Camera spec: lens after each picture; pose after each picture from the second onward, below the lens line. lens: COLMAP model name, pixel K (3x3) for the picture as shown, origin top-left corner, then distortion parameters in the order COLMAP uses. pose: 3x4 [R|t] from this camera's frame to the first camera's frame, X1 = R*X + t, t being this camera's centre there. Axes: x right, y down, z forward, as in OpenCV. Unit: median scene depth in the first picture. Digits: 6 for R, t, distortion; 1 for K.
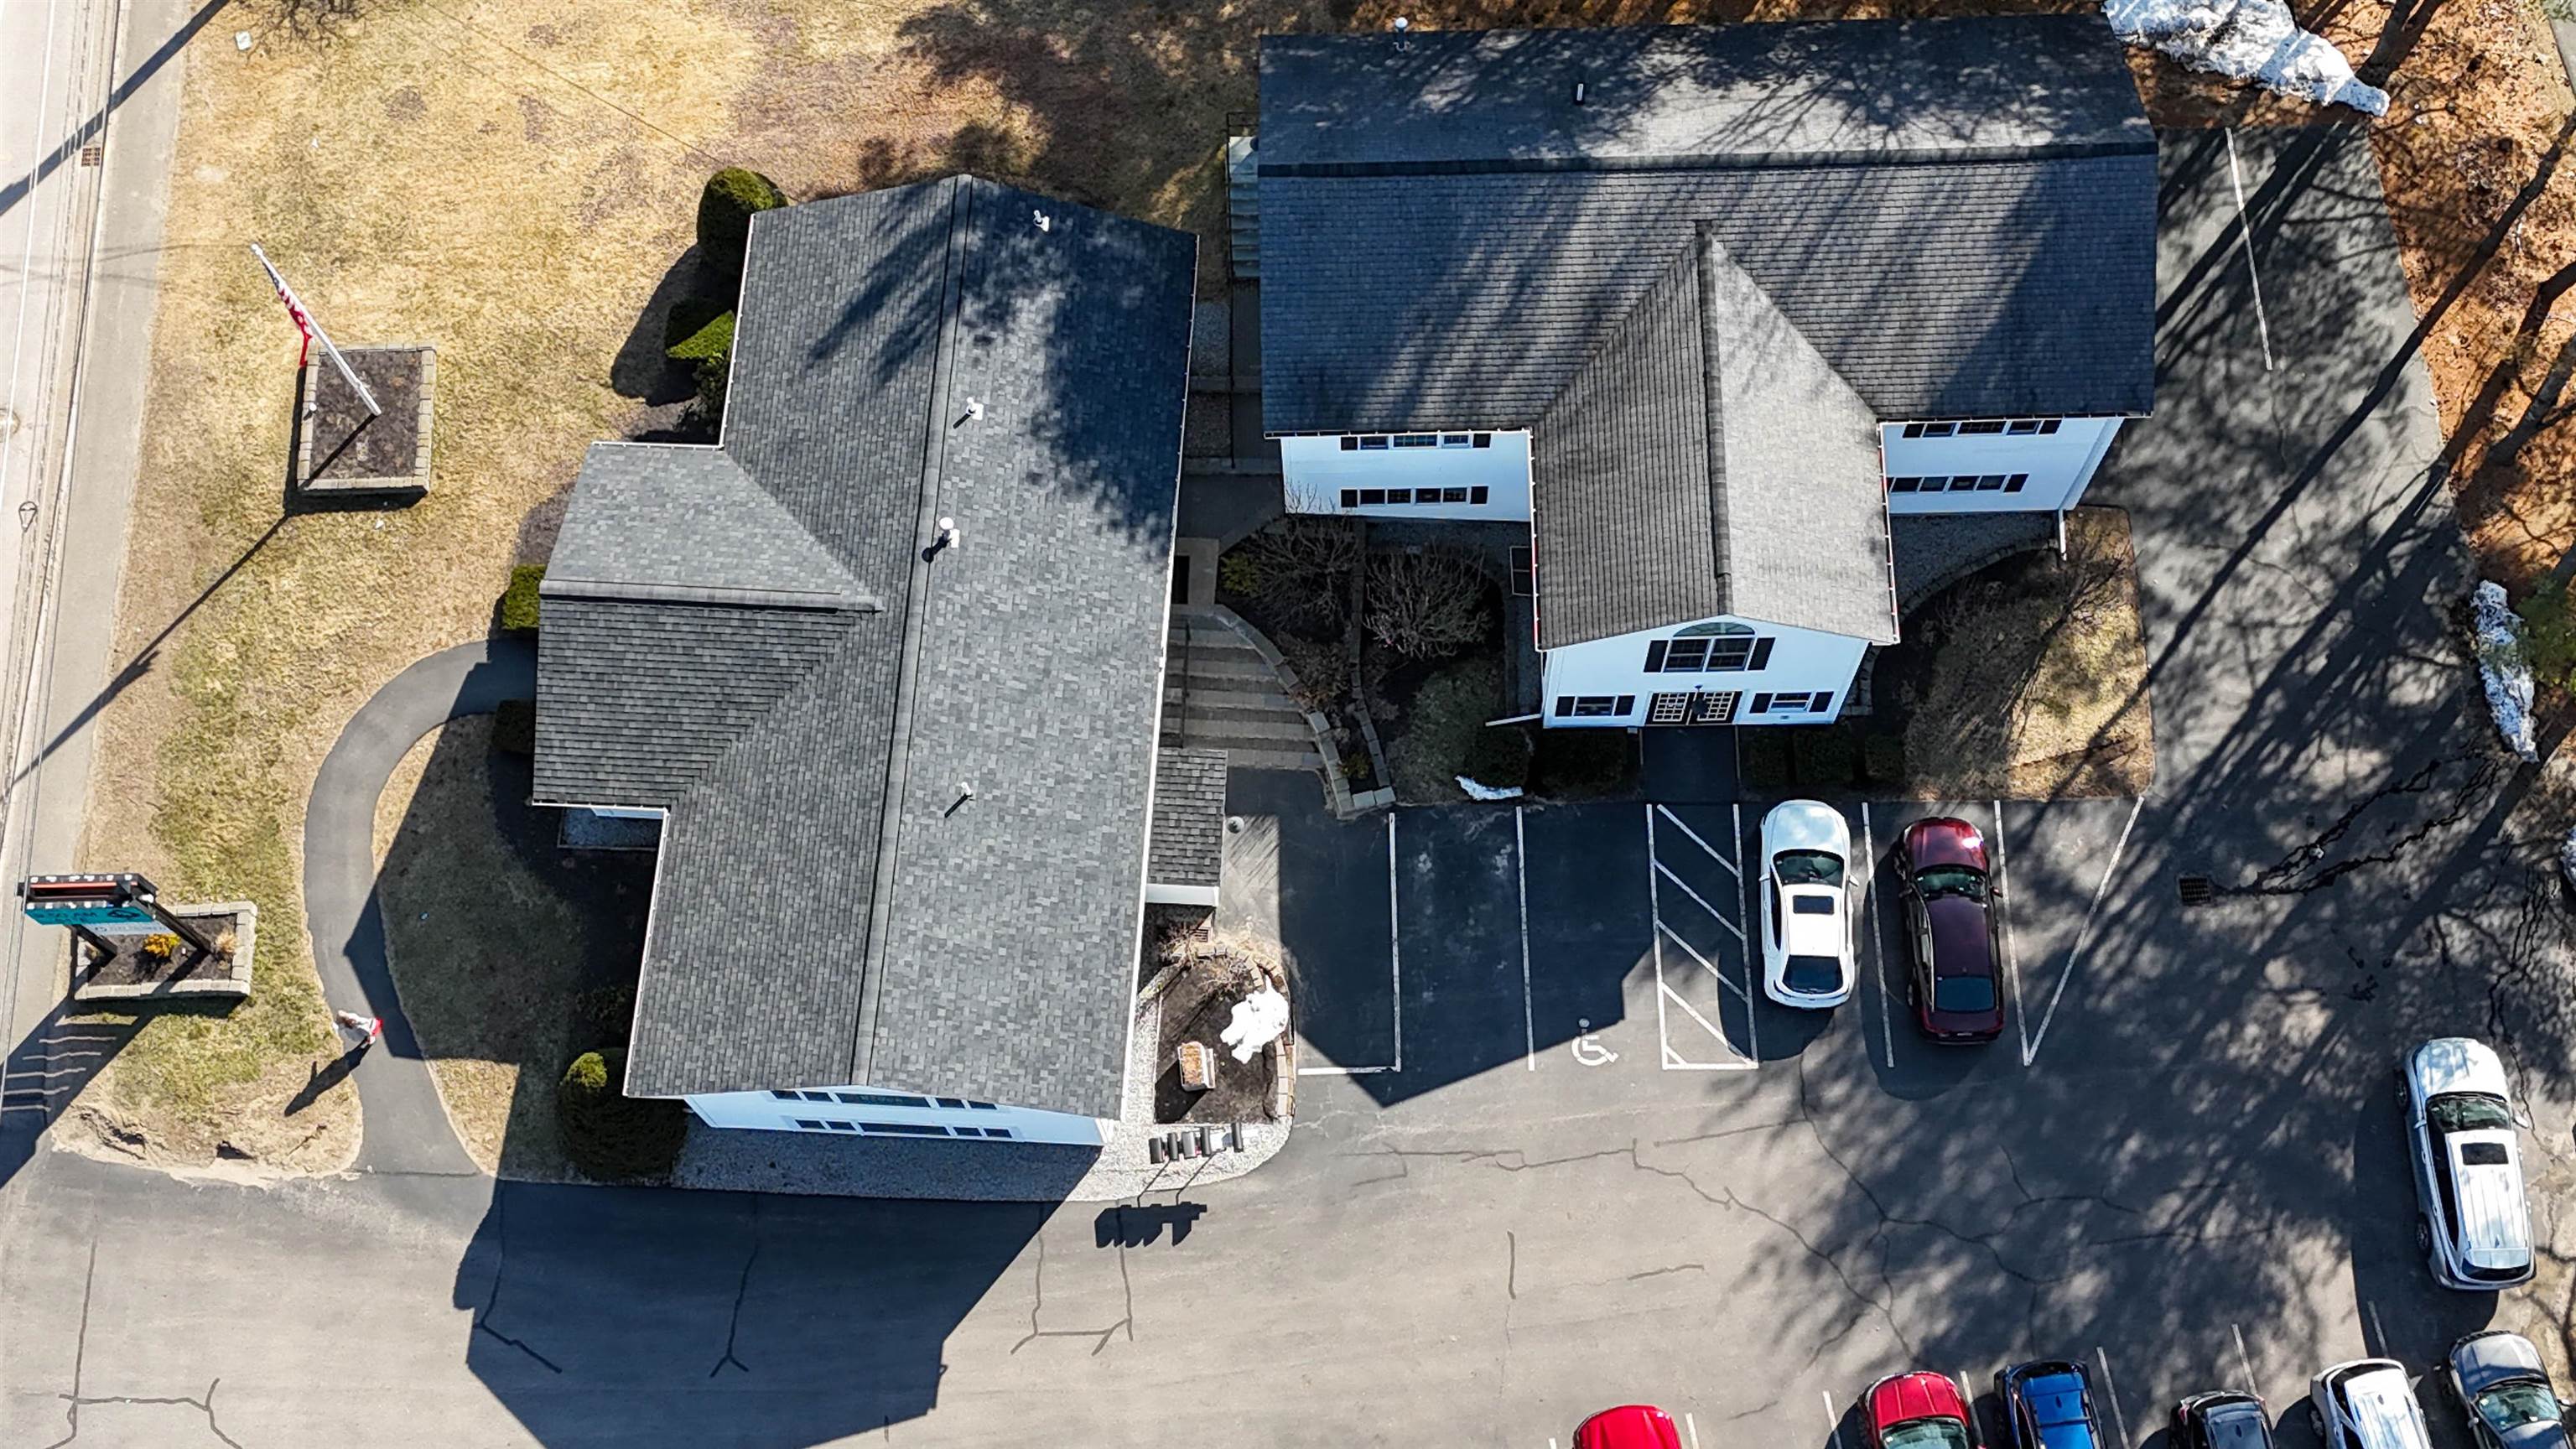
lens RADIAL K [[2893.2, 0, 1293.0], [0, 2893.2, 727.1], [0, 0, 1]] dist [0.046208, 0.000000]
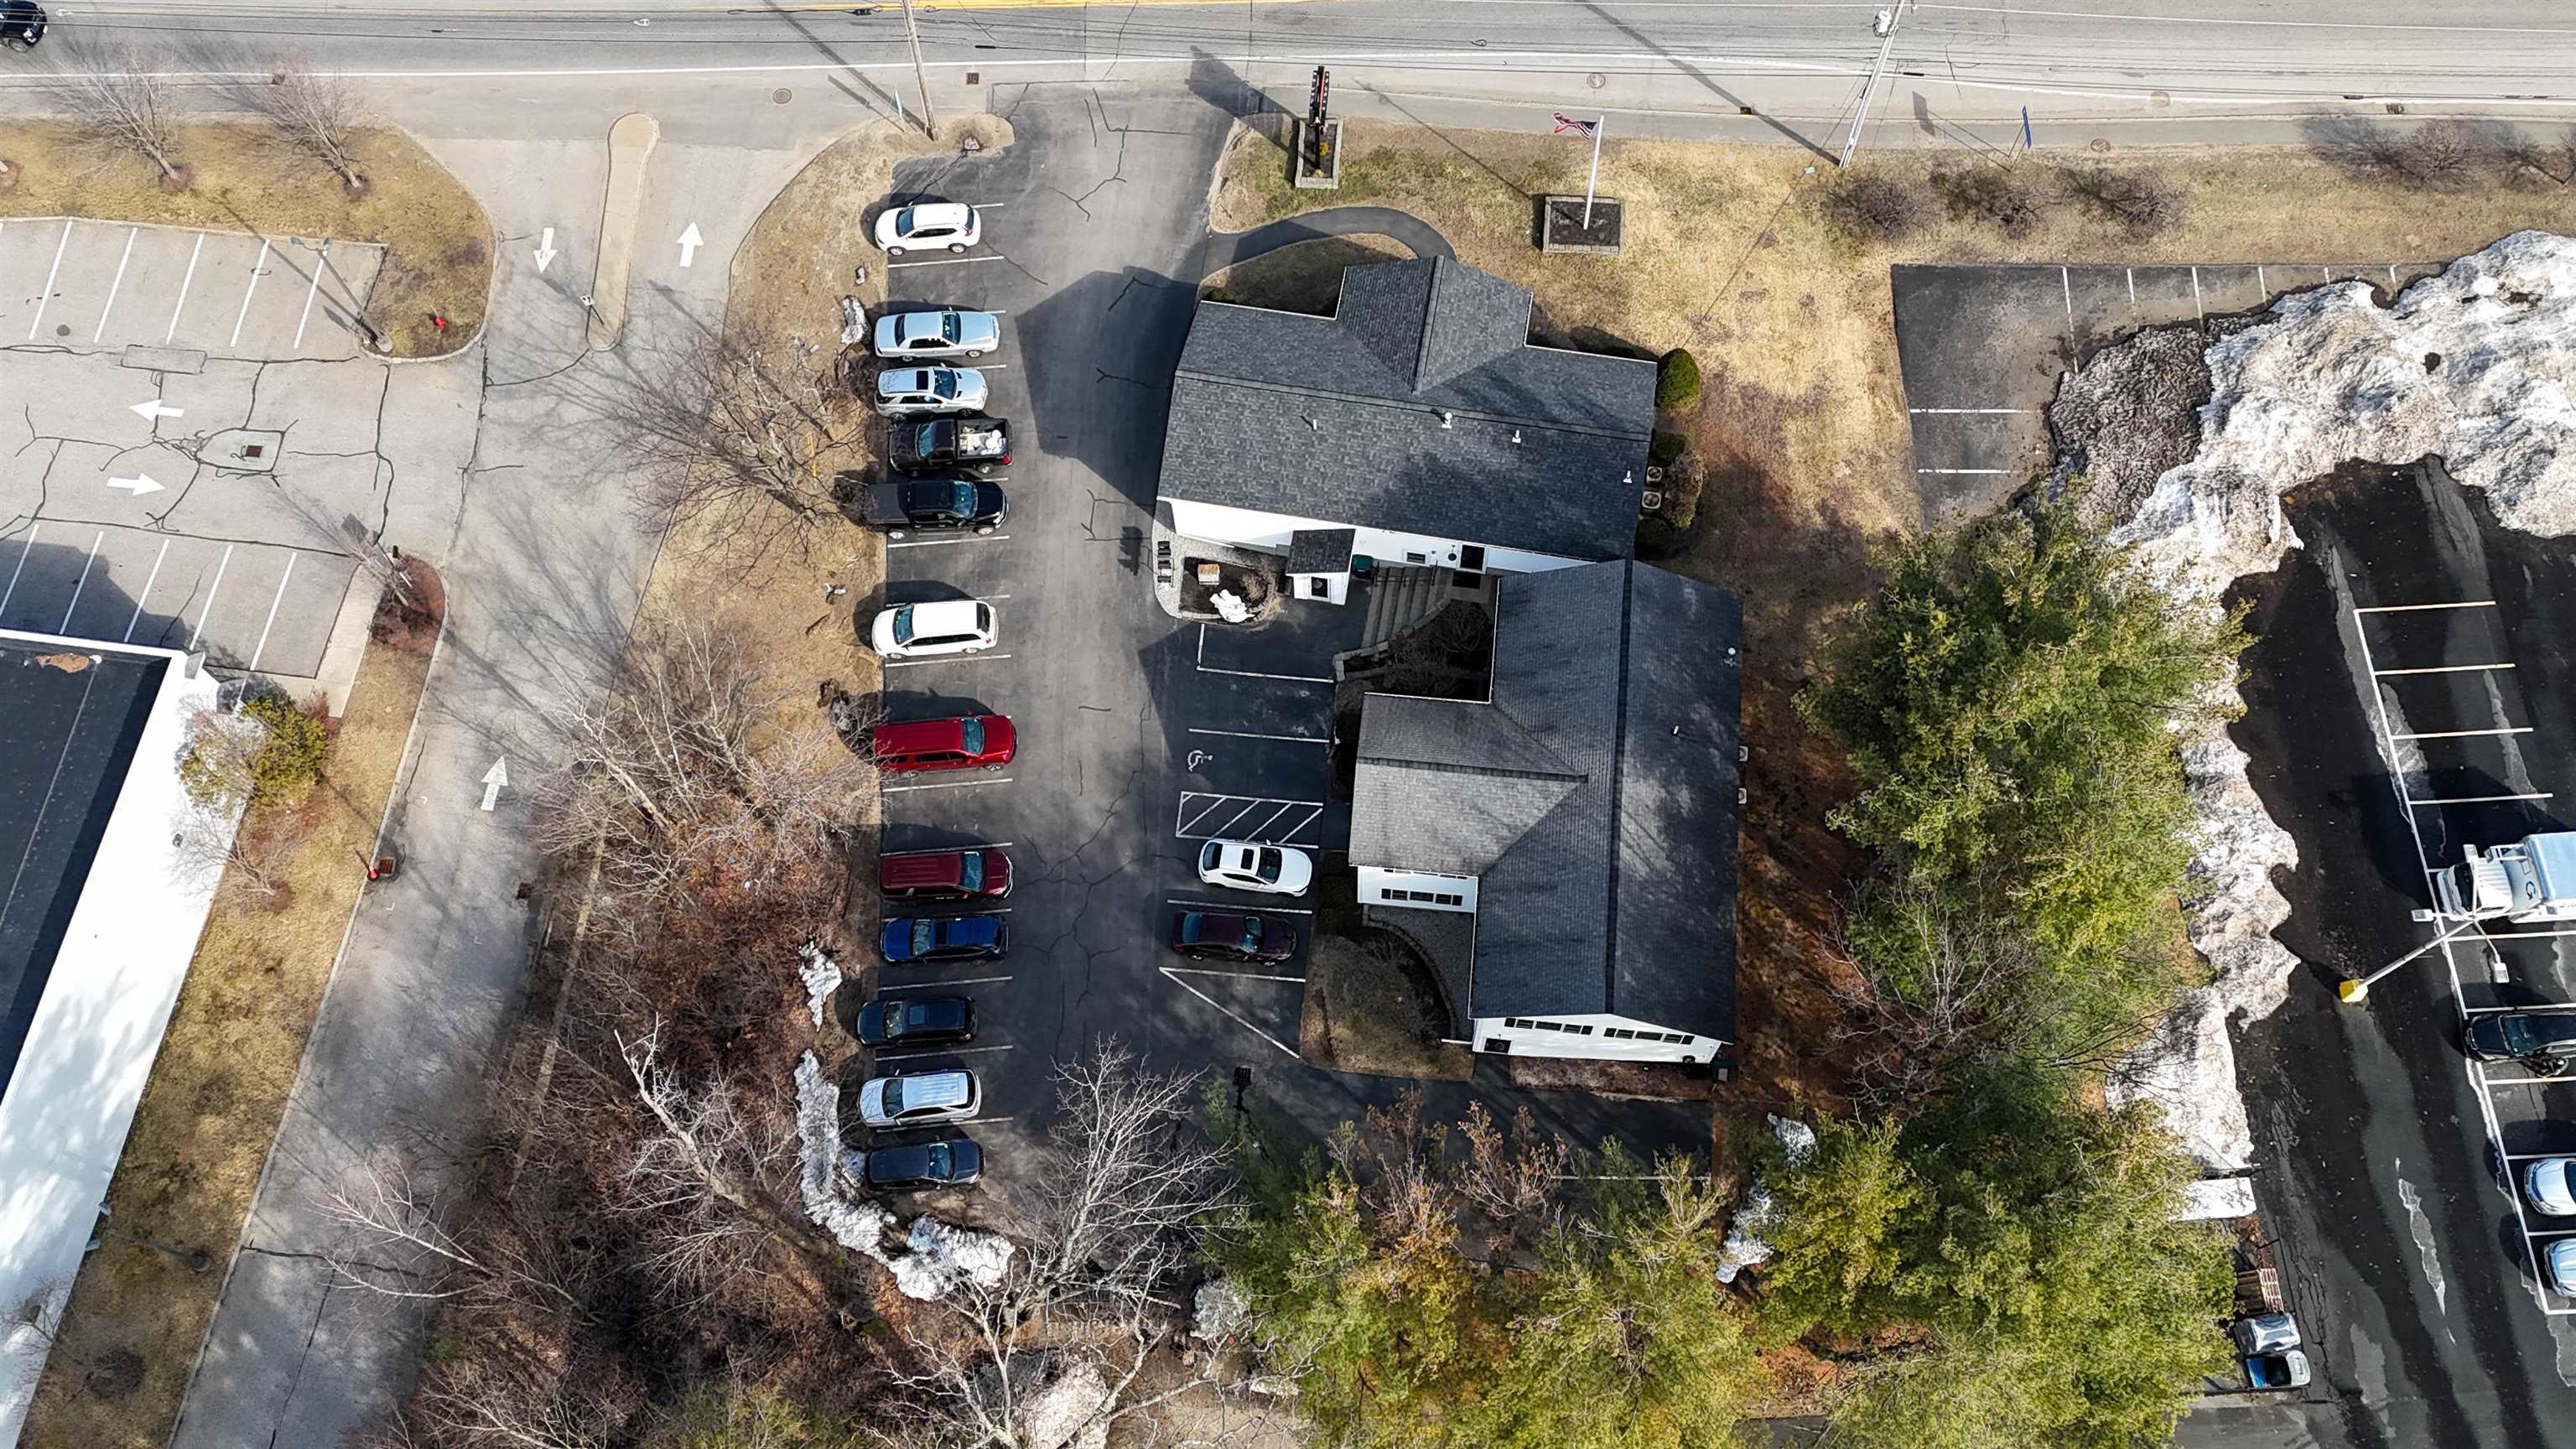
lens RADIAL K [[2136.2, 0, 1295.7], [0, 2136.2, 748.5], [0, 0, 1]] dist [0.050308, -0.038986]
pose [[-0.109200, 0.926359, -0.360463, 0.613407], [-0.924557, 0.038524, 0.379090, -0.502719], [0.365060, 0.374666, 0.852266, -0.215110]]
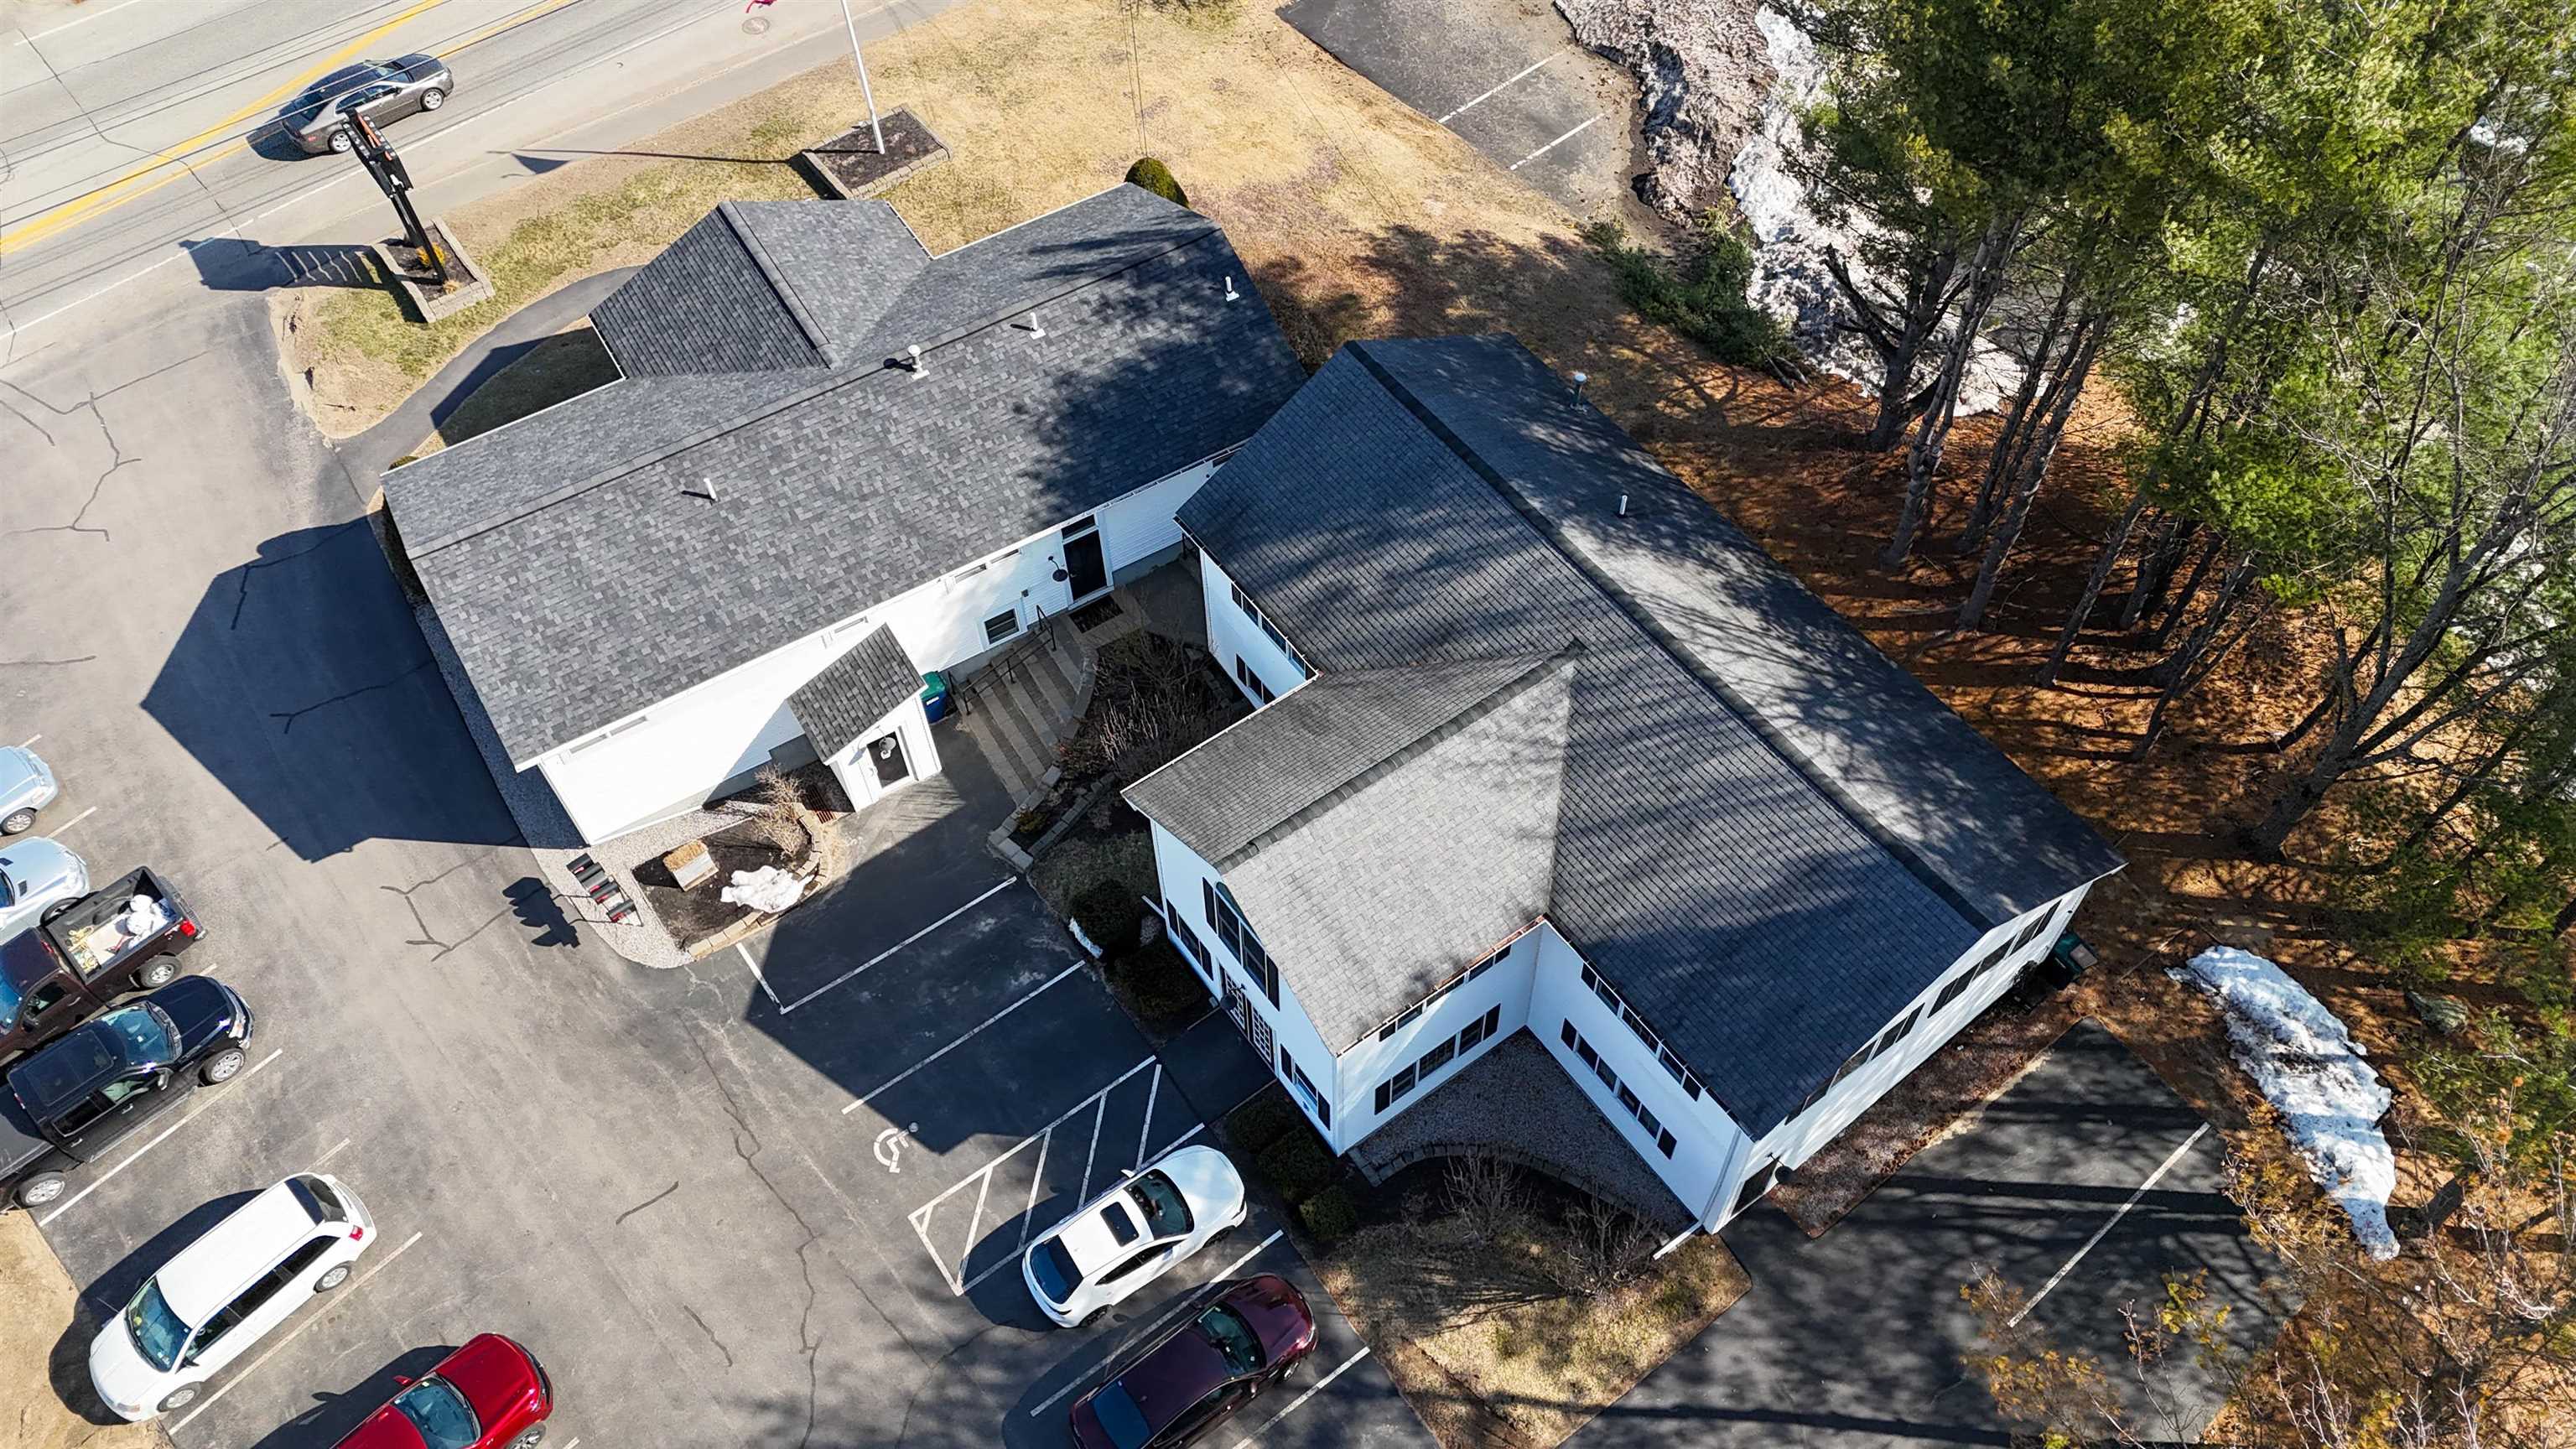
lens RADIAL K [[1885.2, 0, 1309.0], [0, 1885.2, 717.8], [0, 0, 1]] dist [0.038435, -0.030422]
pose [[0.581207, 0.666176, -0.467342, 0.385924], [-0.763438, 0.645195, -0.029748, -0.069741], [0.281709, 0.374077, 0.883576, 0.425505]]
